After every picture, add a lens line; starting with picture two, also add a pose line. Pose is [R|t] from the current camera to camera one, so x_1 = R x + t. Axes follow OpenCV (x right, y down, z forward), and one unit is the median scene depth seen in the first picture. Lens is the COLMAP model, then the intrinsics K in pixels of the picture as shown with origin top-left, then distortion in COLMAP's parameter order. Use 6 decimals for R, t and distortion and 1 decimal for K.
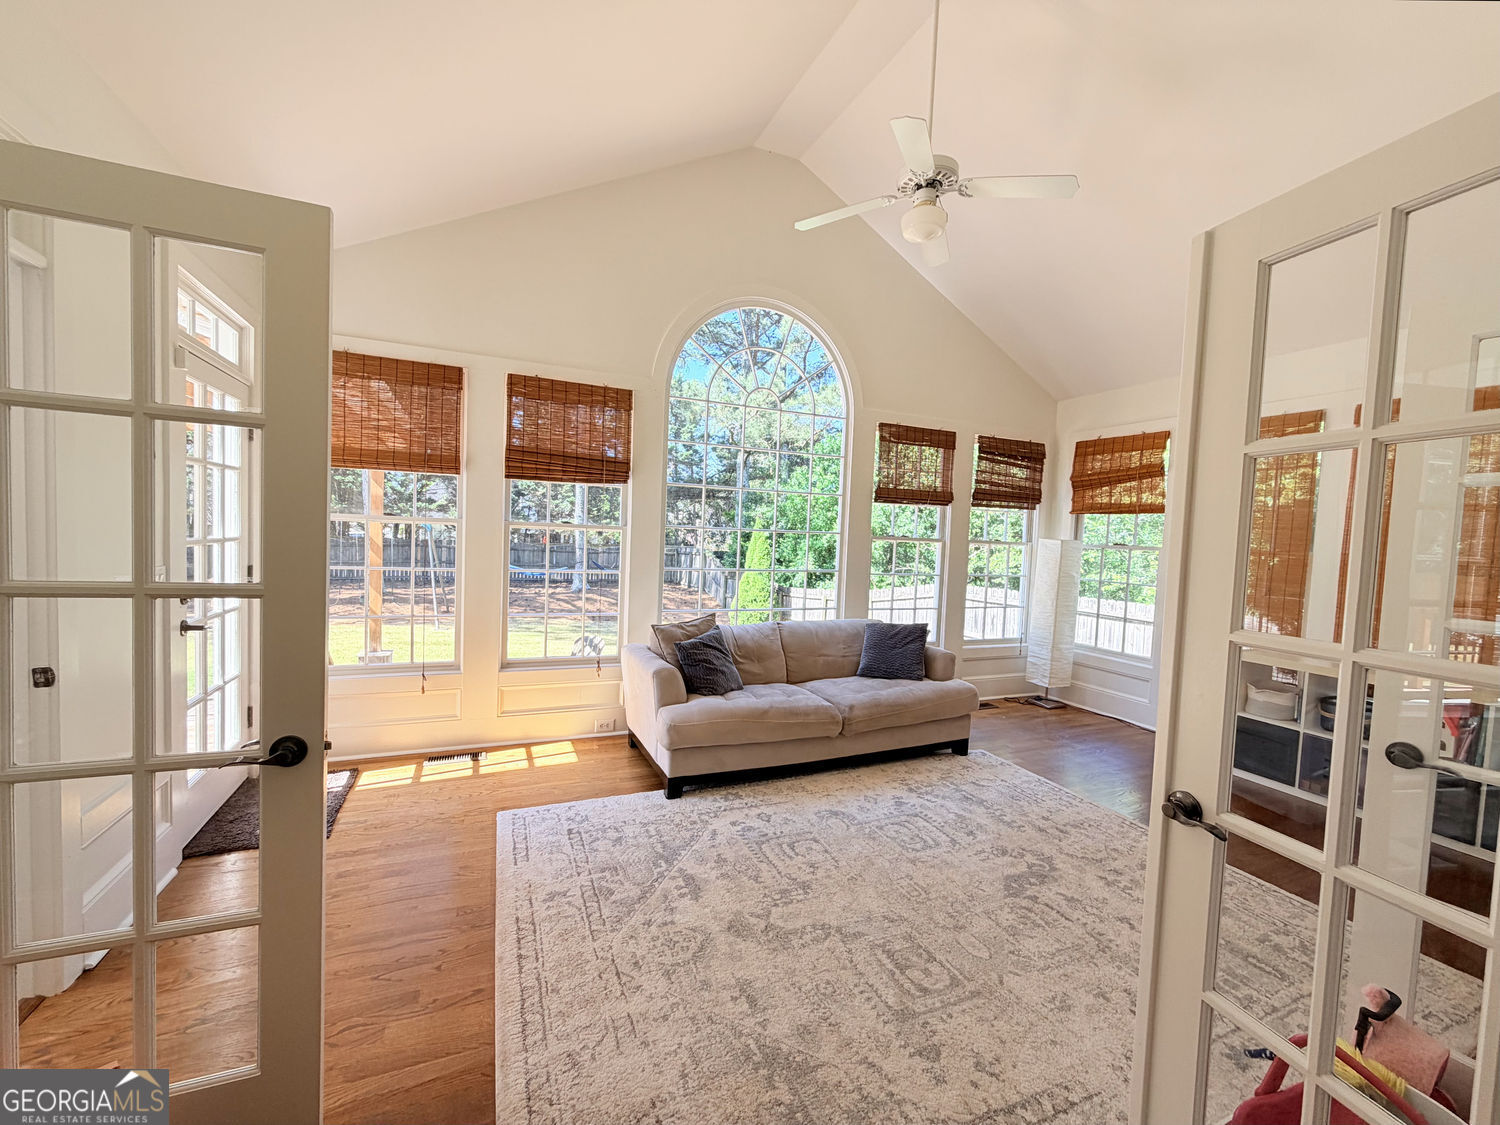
lens RADIAL K [[623.5, 0, 750.2], [0, 623.5, 563.4], [0, 0, 1]] dist [0.002438, 0.000195]
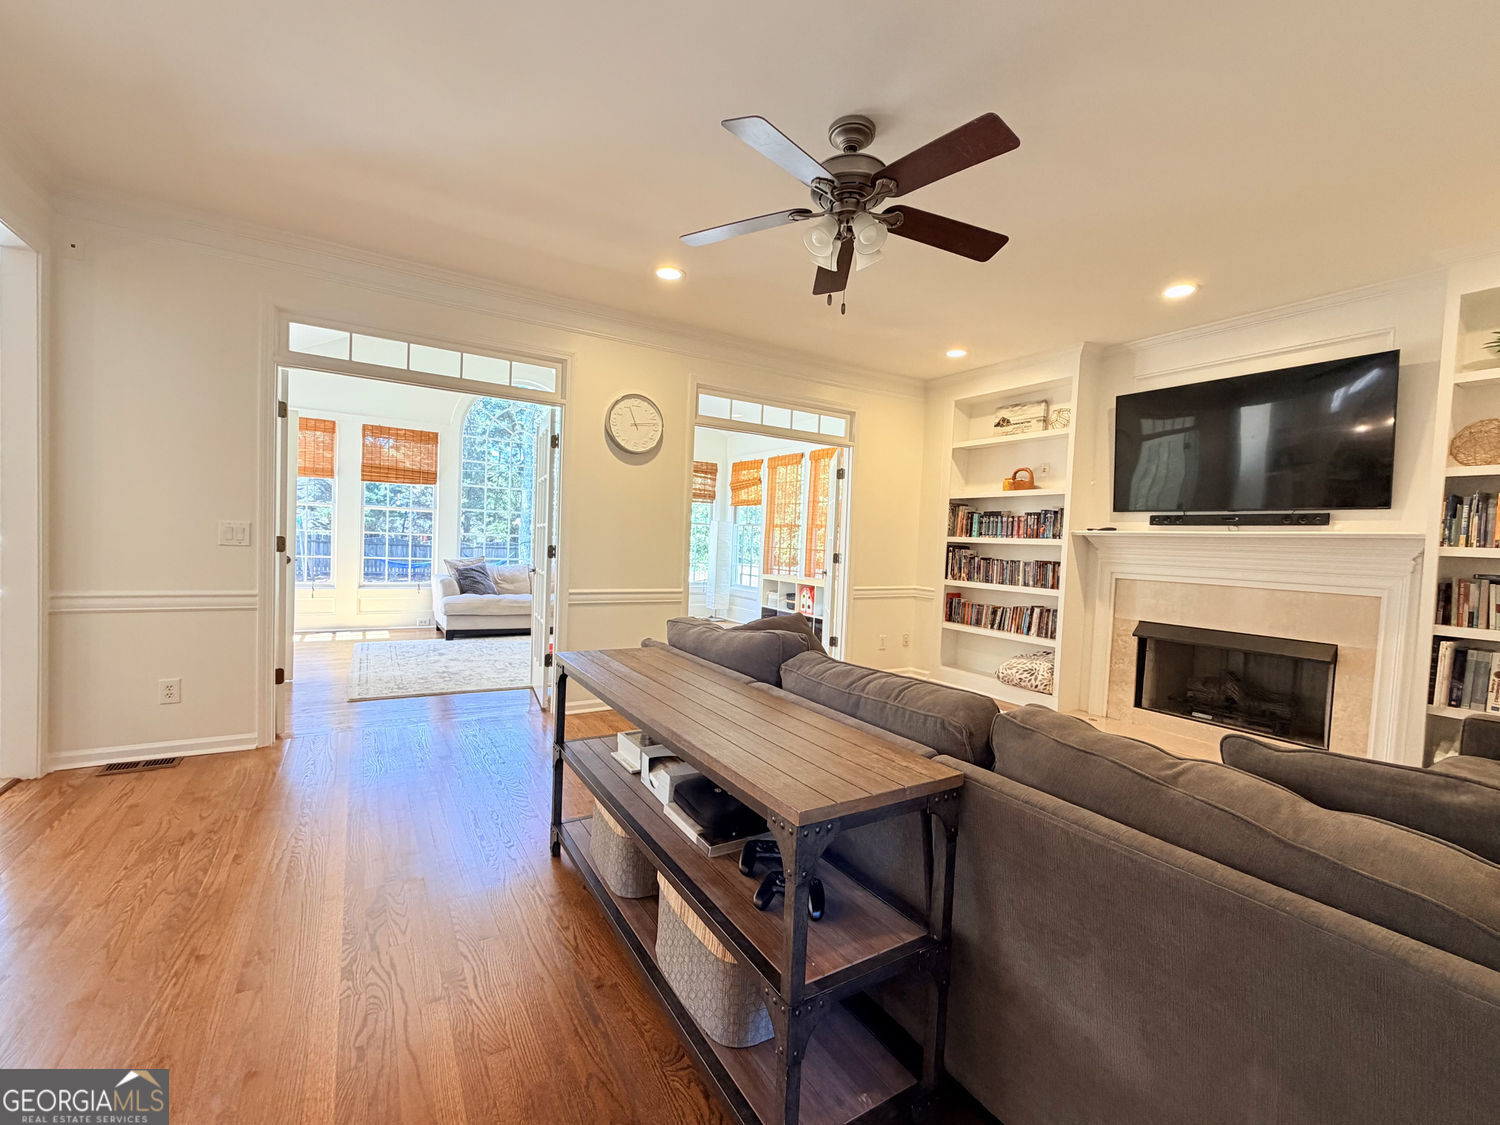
lens RADIAL K [[623.5, 0, 737.8], [0, 623.5, 562.5], [0, 0, 1]] dist [0.002438, 0.000195]
pose [[0.990286, -0.005551, 0.138933, 0.469532], [0.005710, 0.999983, -0.000749, 0.114984], [-0.138927, 0.001535, 0.990301, -1.014605]]
